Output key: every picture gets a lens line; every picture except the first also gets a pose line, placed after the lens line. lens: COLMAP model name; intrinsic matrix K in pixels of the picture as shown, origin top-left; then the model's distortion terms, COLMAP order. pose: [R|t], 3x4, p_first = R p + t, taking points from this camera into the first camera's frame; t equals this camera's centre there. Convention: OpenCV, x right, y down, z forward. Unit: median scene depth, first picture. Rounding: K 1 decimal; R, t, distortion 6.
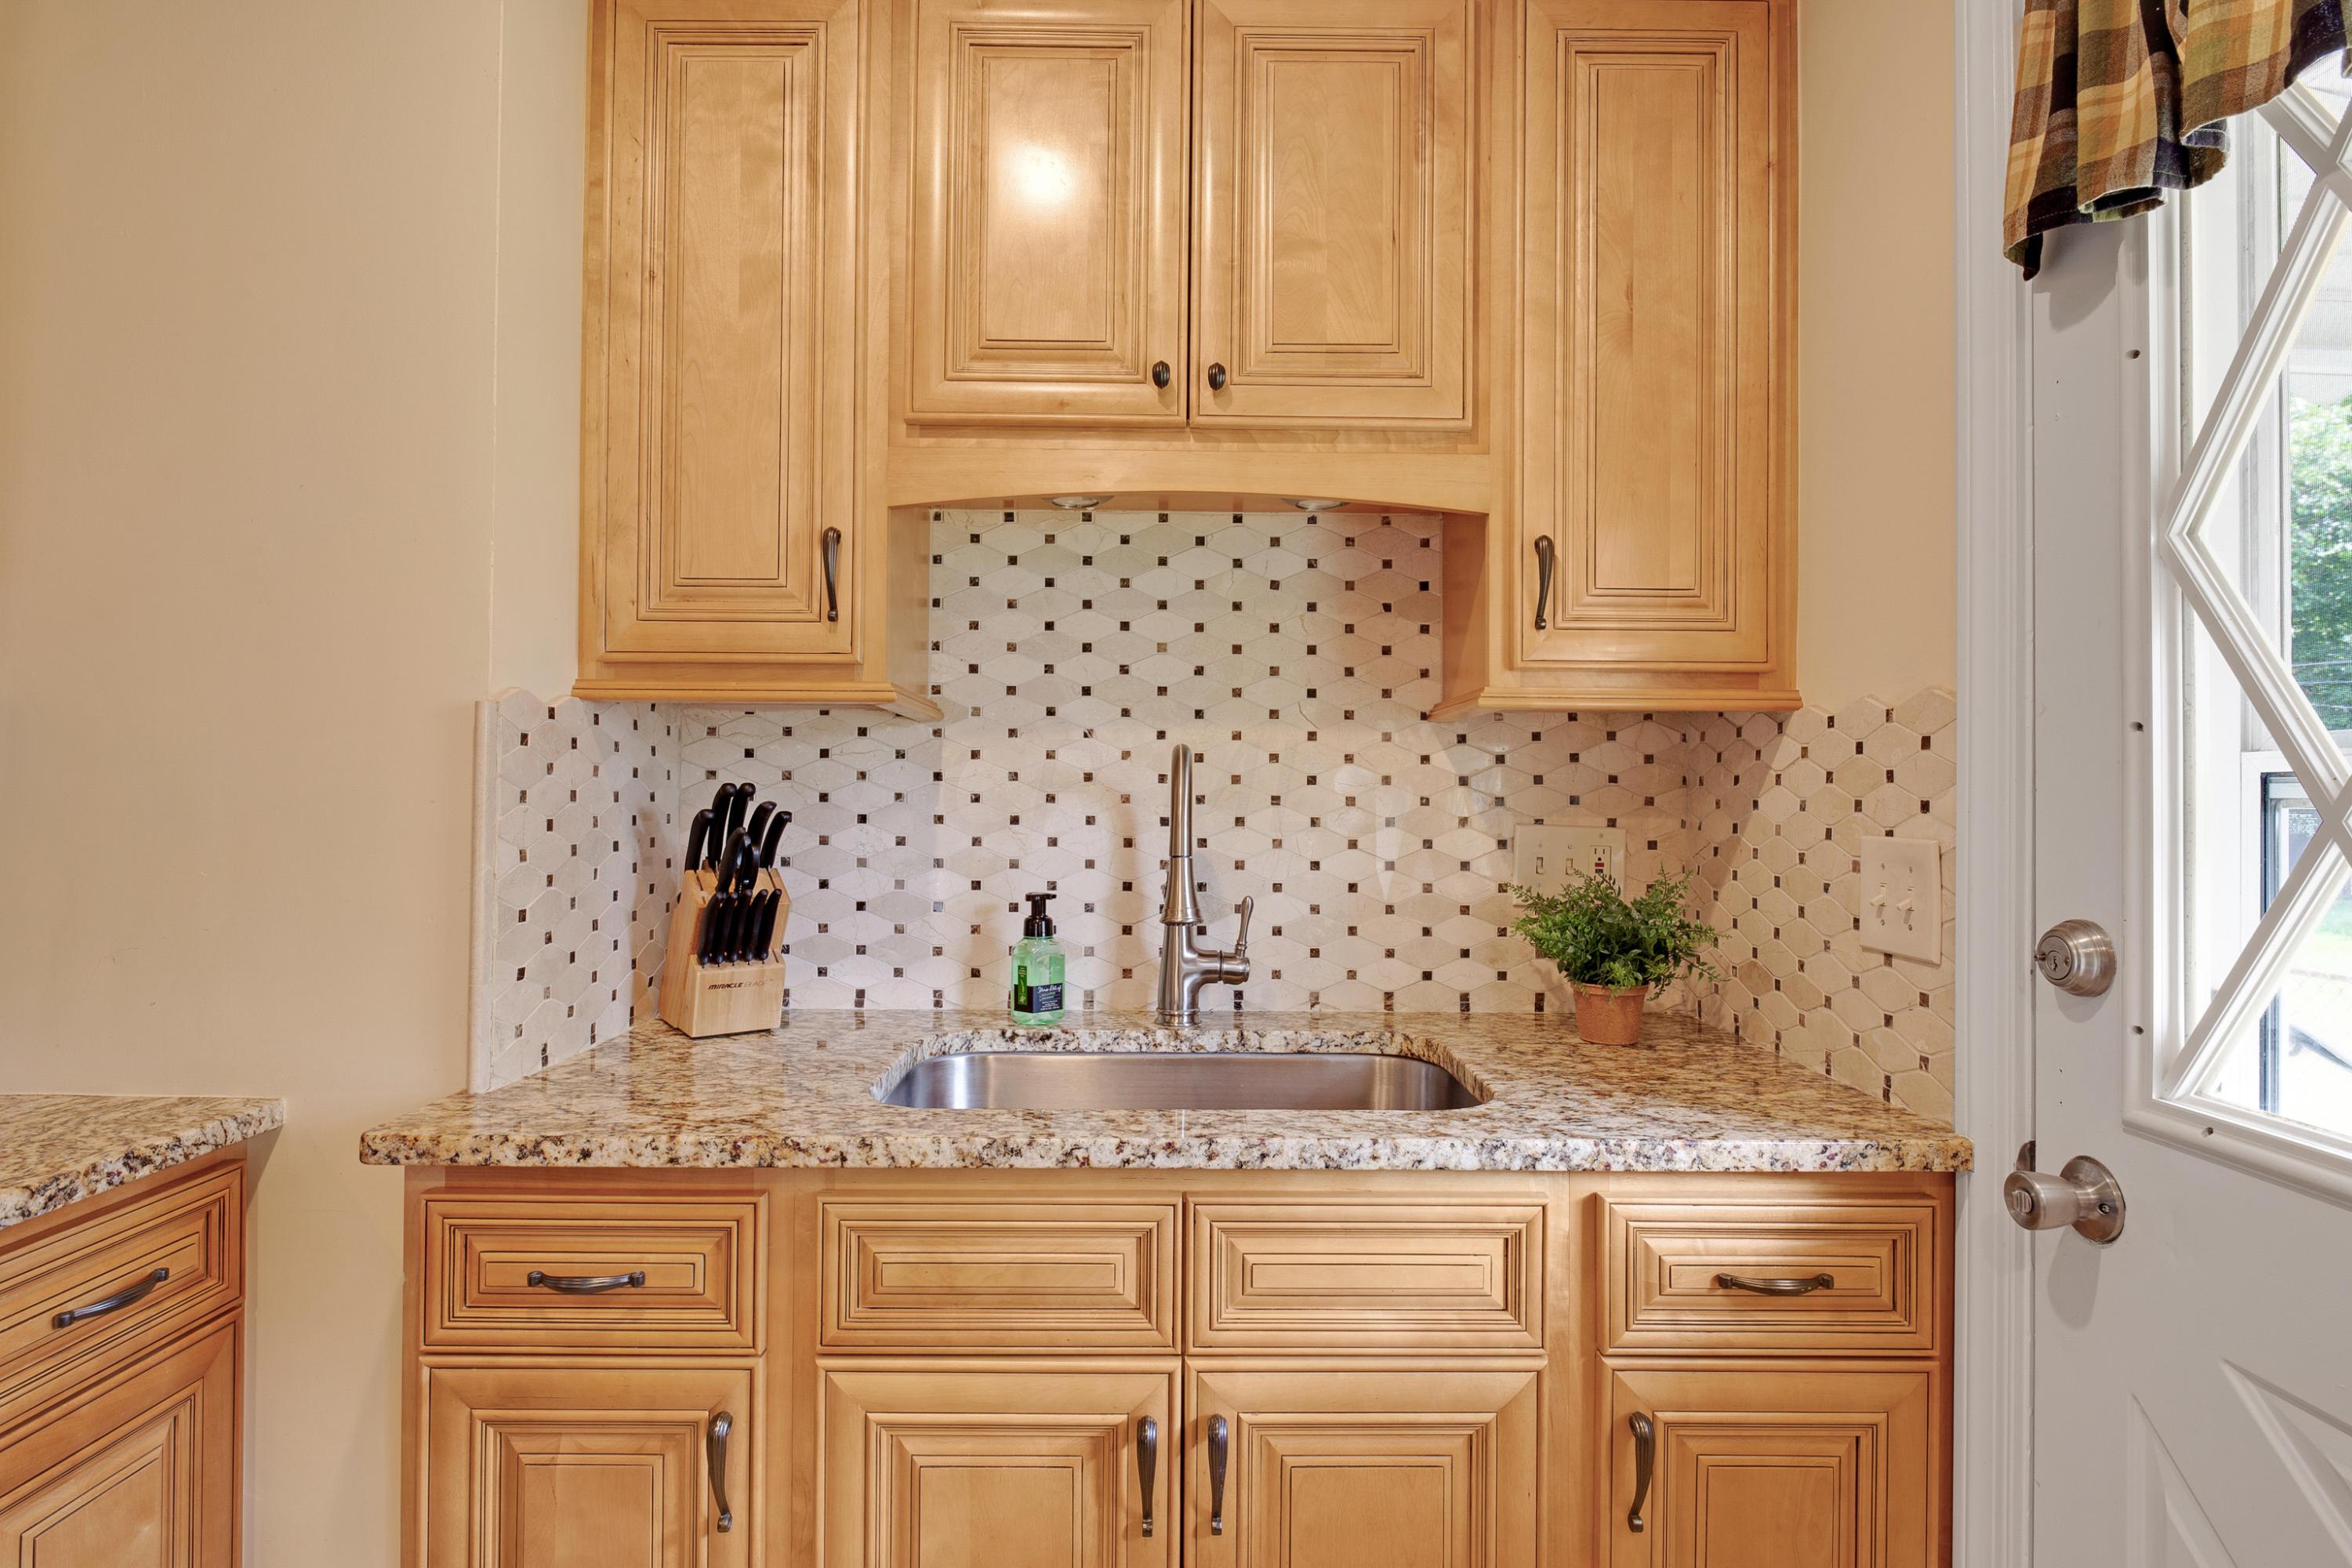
lens RADIAL K [[1154.6, 0, 1171.0], [0, 1154.6, 780.6], [0, 0, 1]] dist [-0.004851, -0.001390]
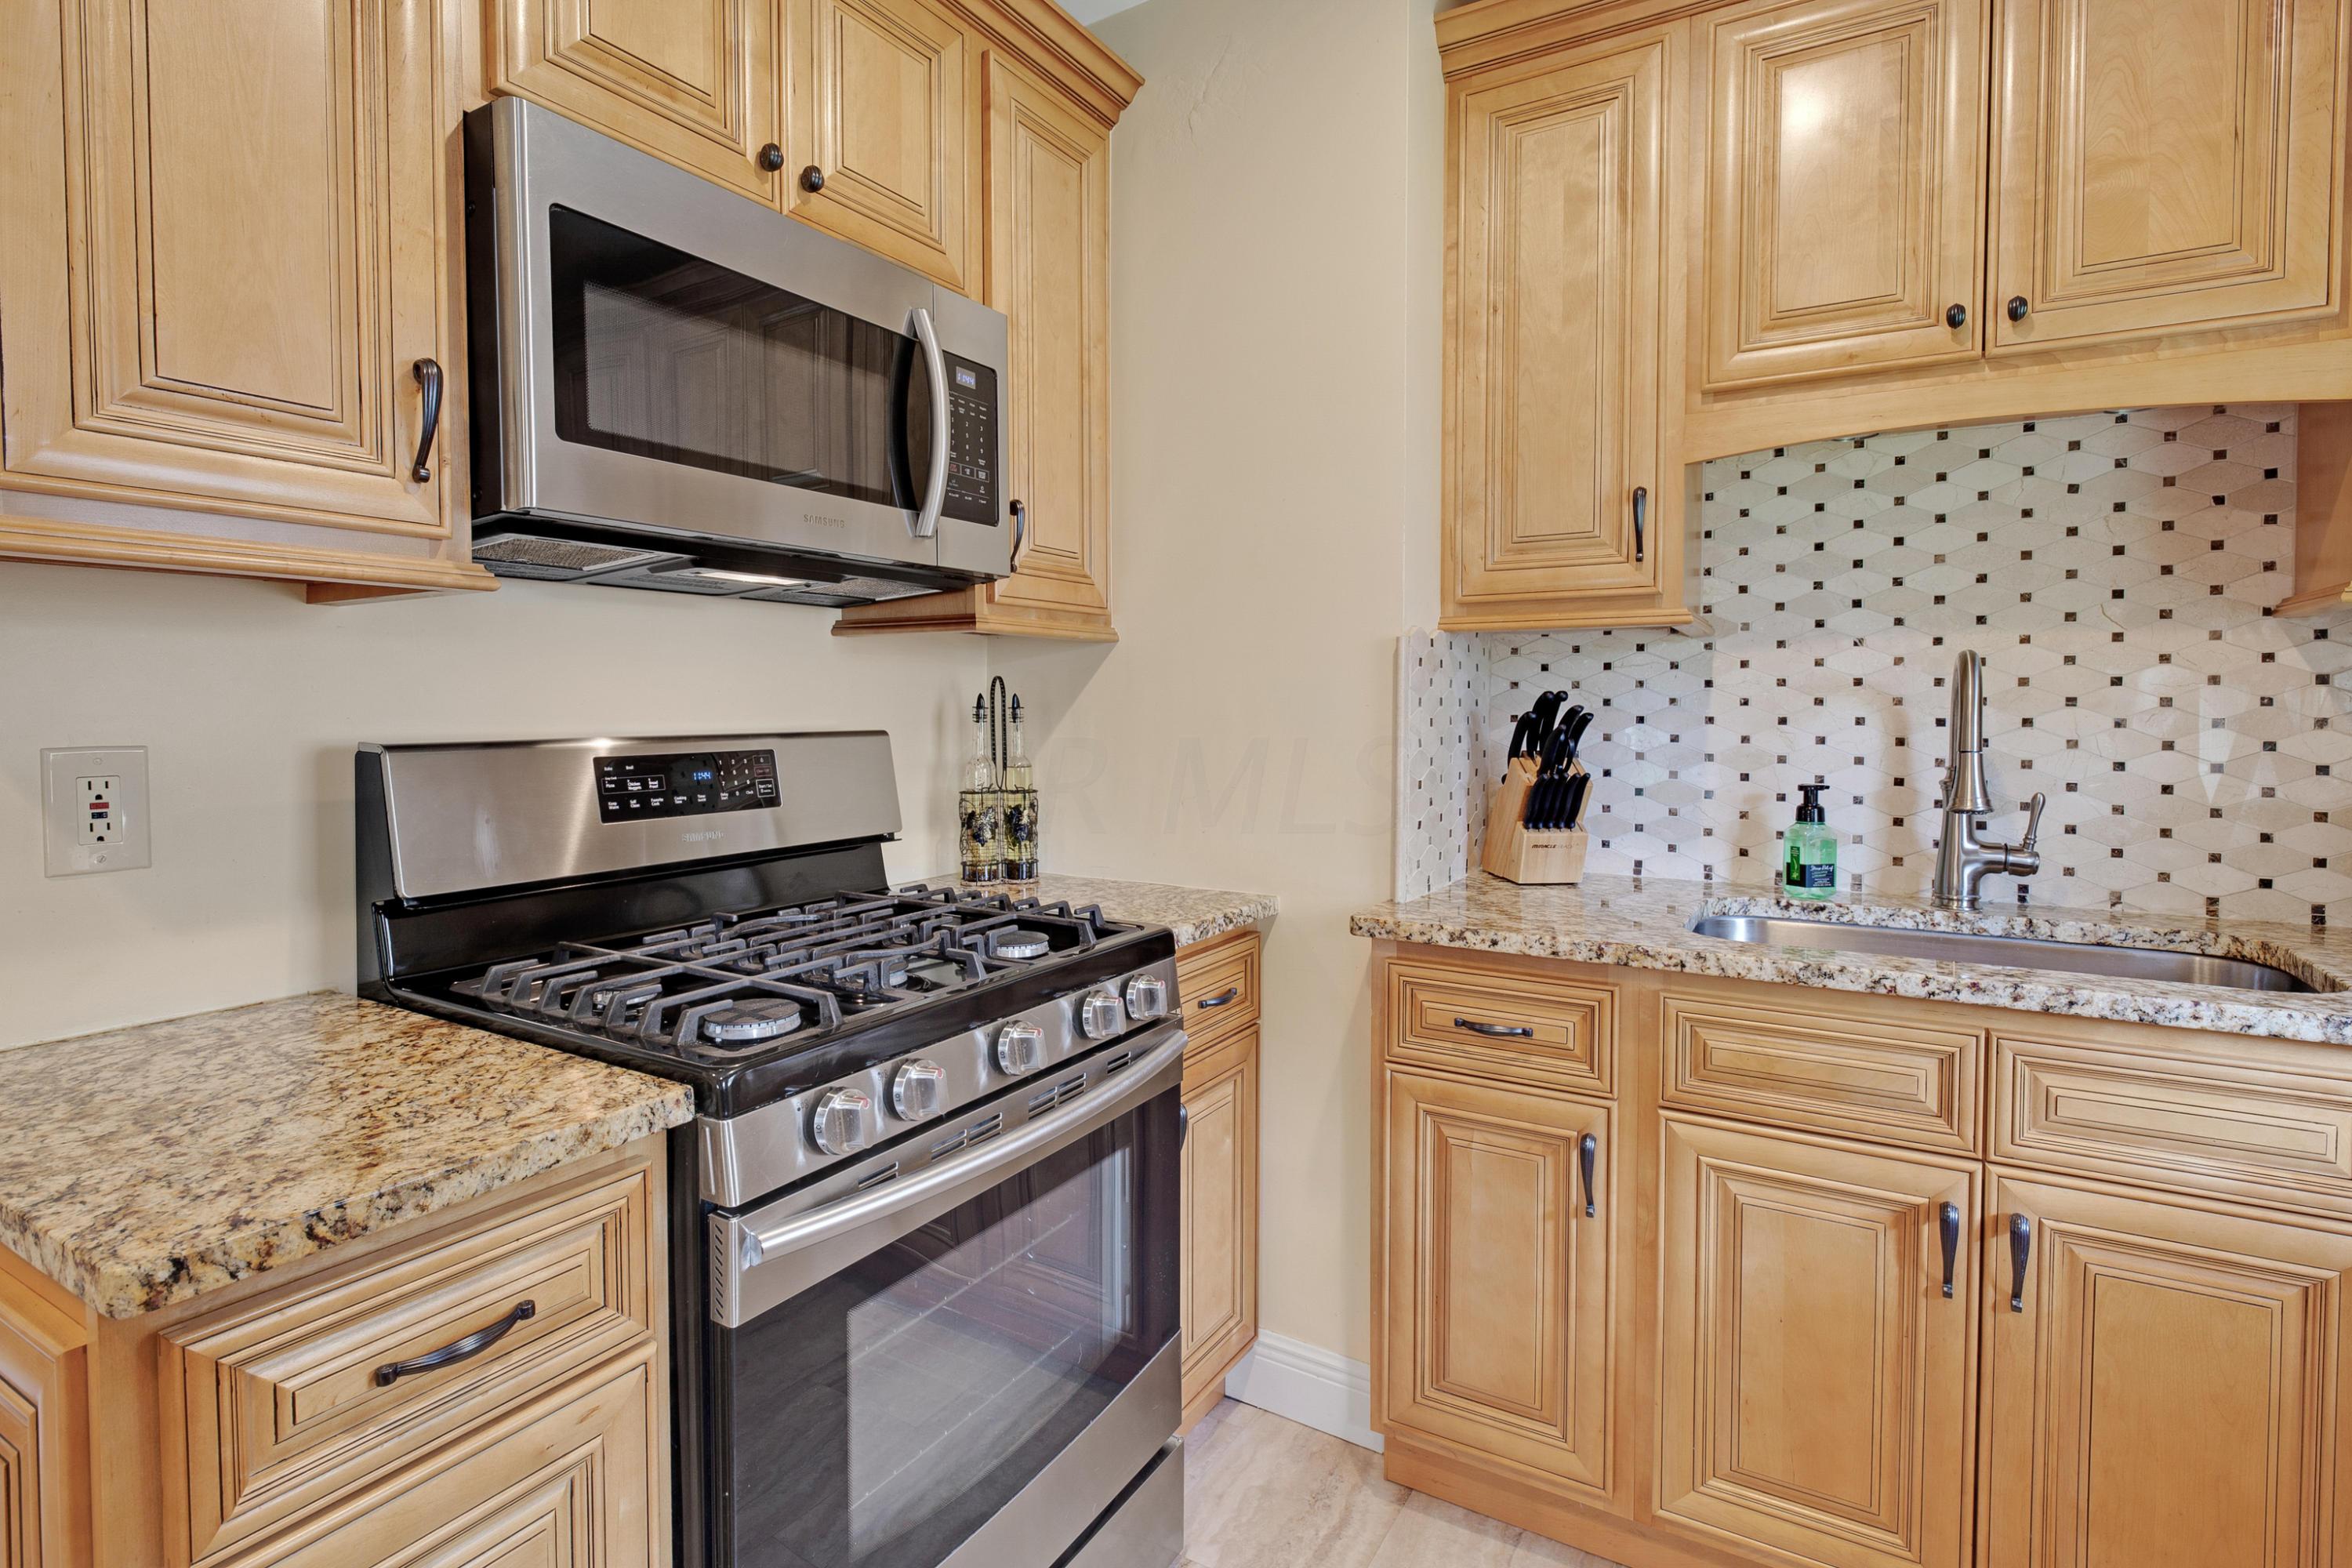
lens RADIAL K [[1154.6, 0, 1167.3], [0, 1154.6, 741.7], [0, 0, 1]] dist [-0.004851, -0.001390]
pose [[0.852995, 0.009674, -0.521830, -0.073732], [0.012641, 0.999152, 0.039187, 0.003140], [0.521767, -0.040023, 0.852149, -0.350964]]
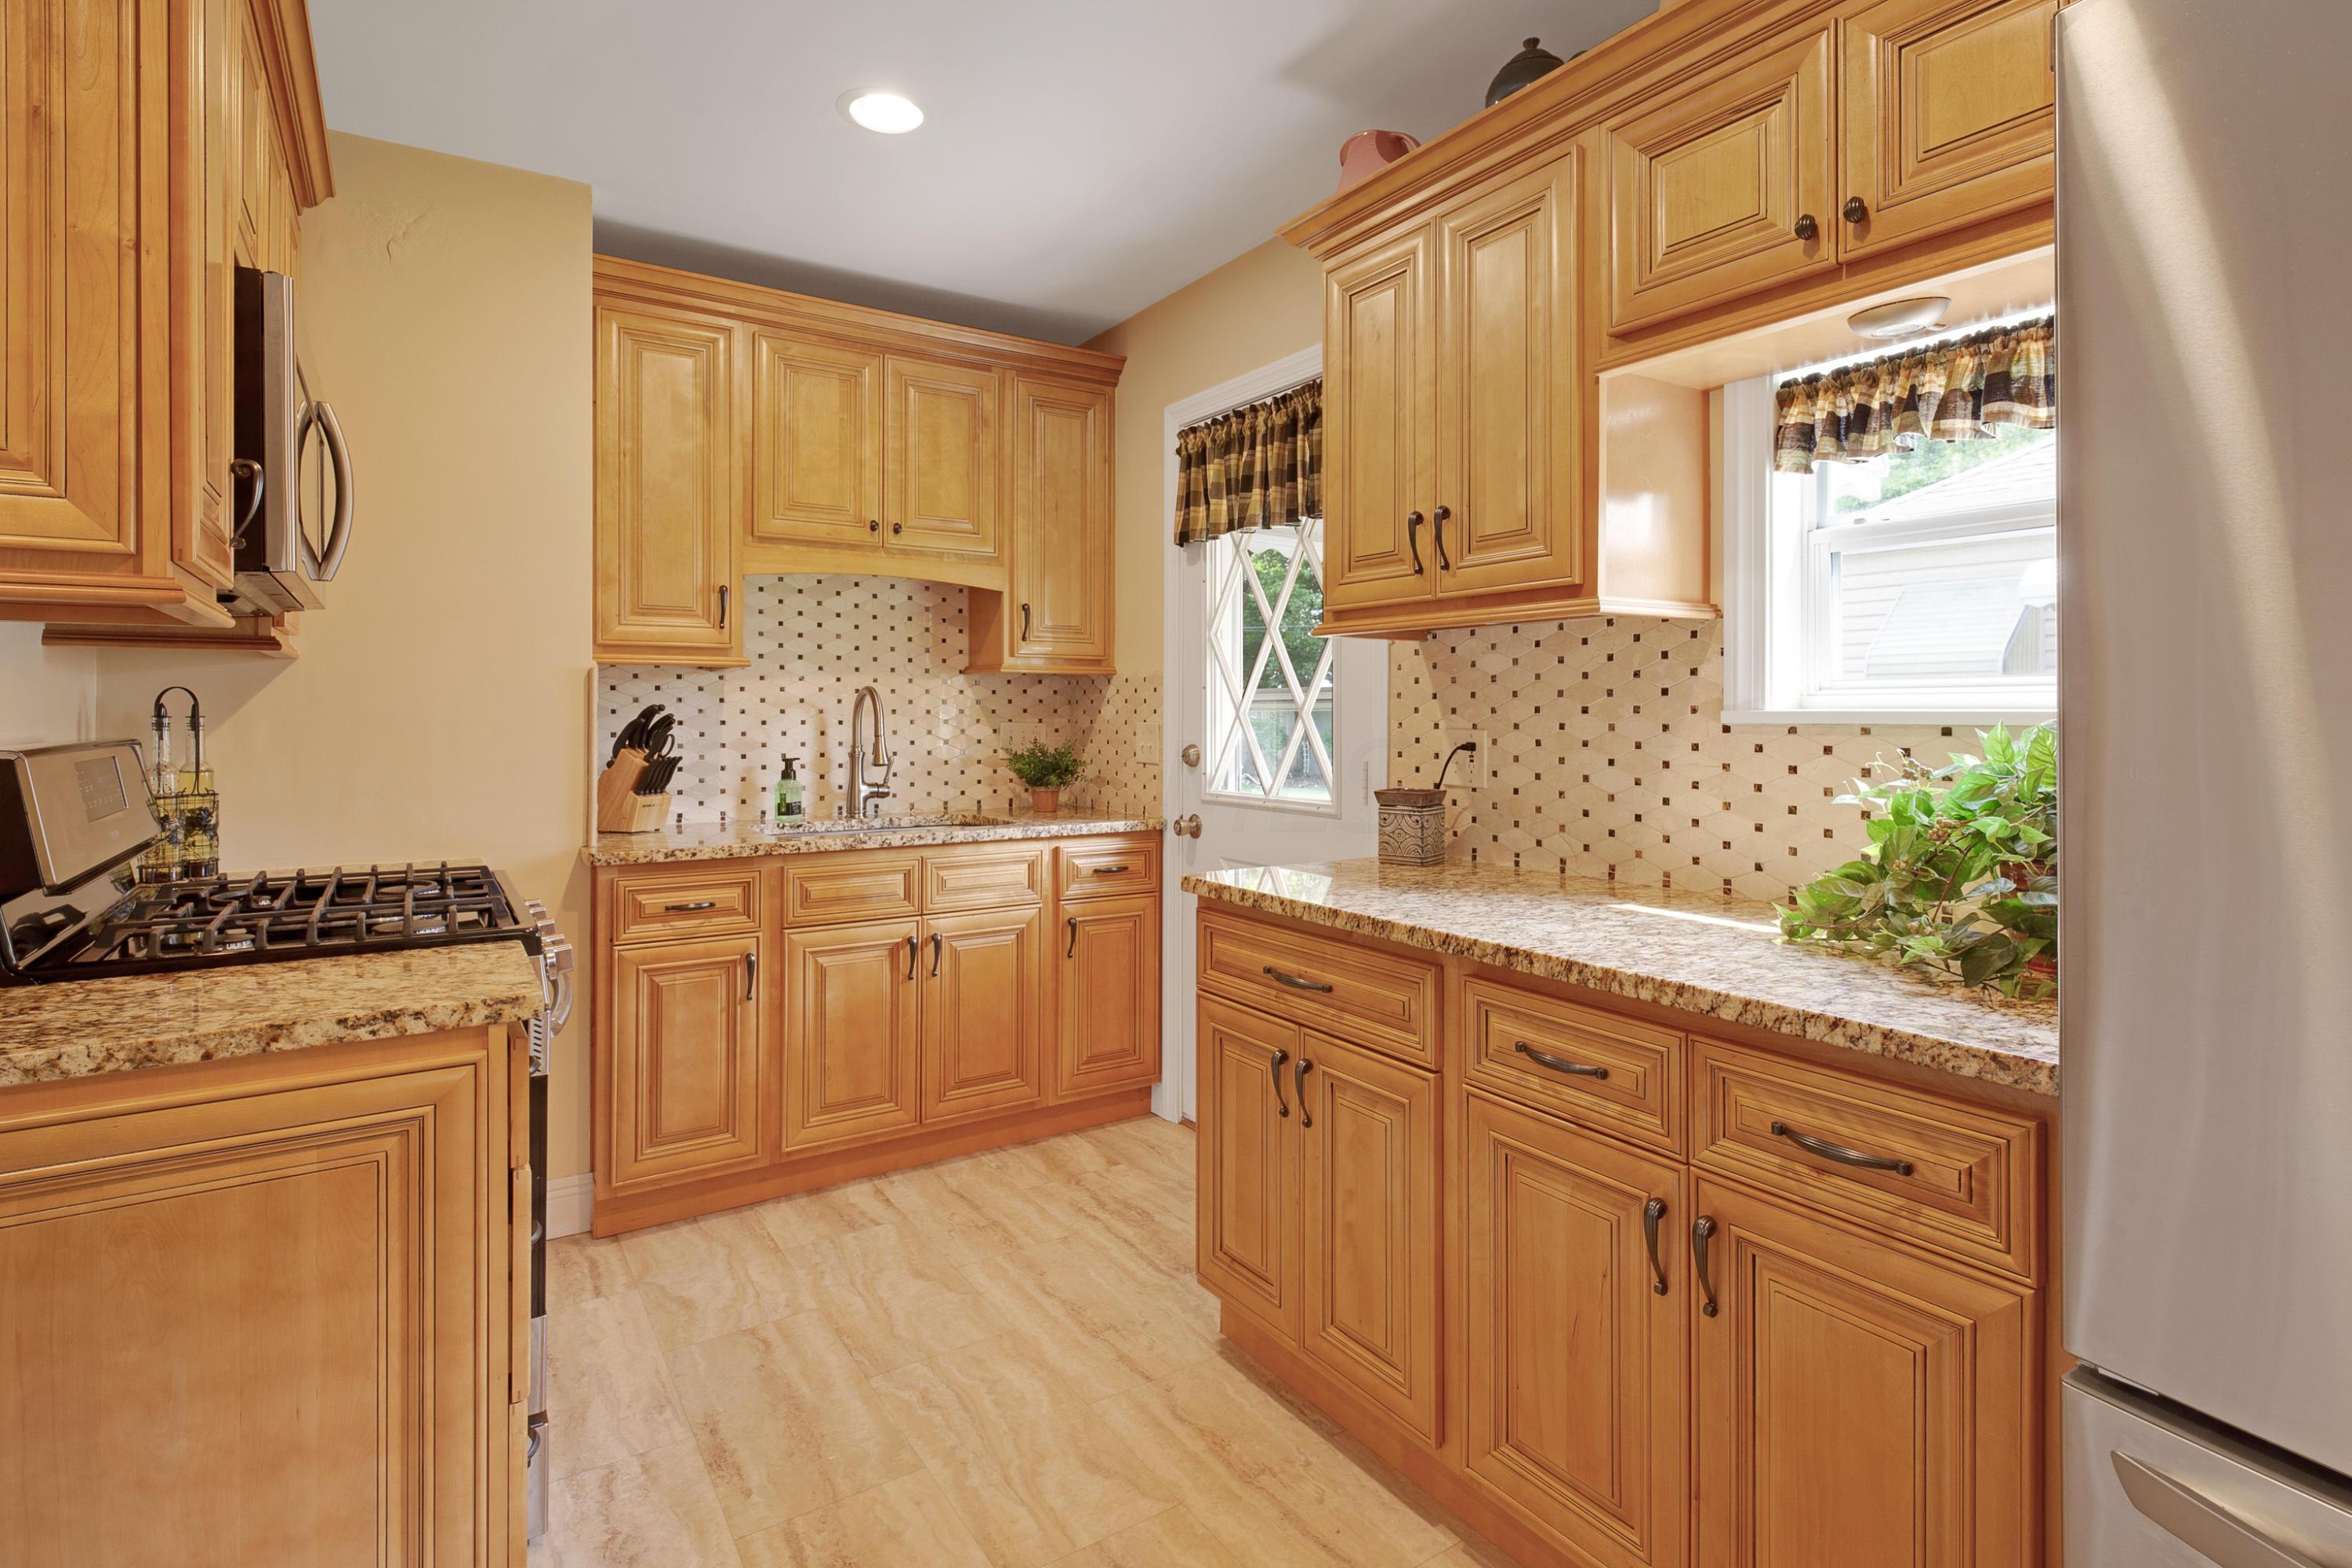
lens RADIAL K [[1154.6, 0, 1190.2], [0, 1154.6, 704.9], [0, 0, 1]] dist [-0.004851, -0.001390]
pose [[0.835036, -0.002985, 0.550188, -0.746555], [-0.001043, 0.999975, 0.007009, -0.012715], [-0.550195, -0.006426, 0.835011, -1.264750]]
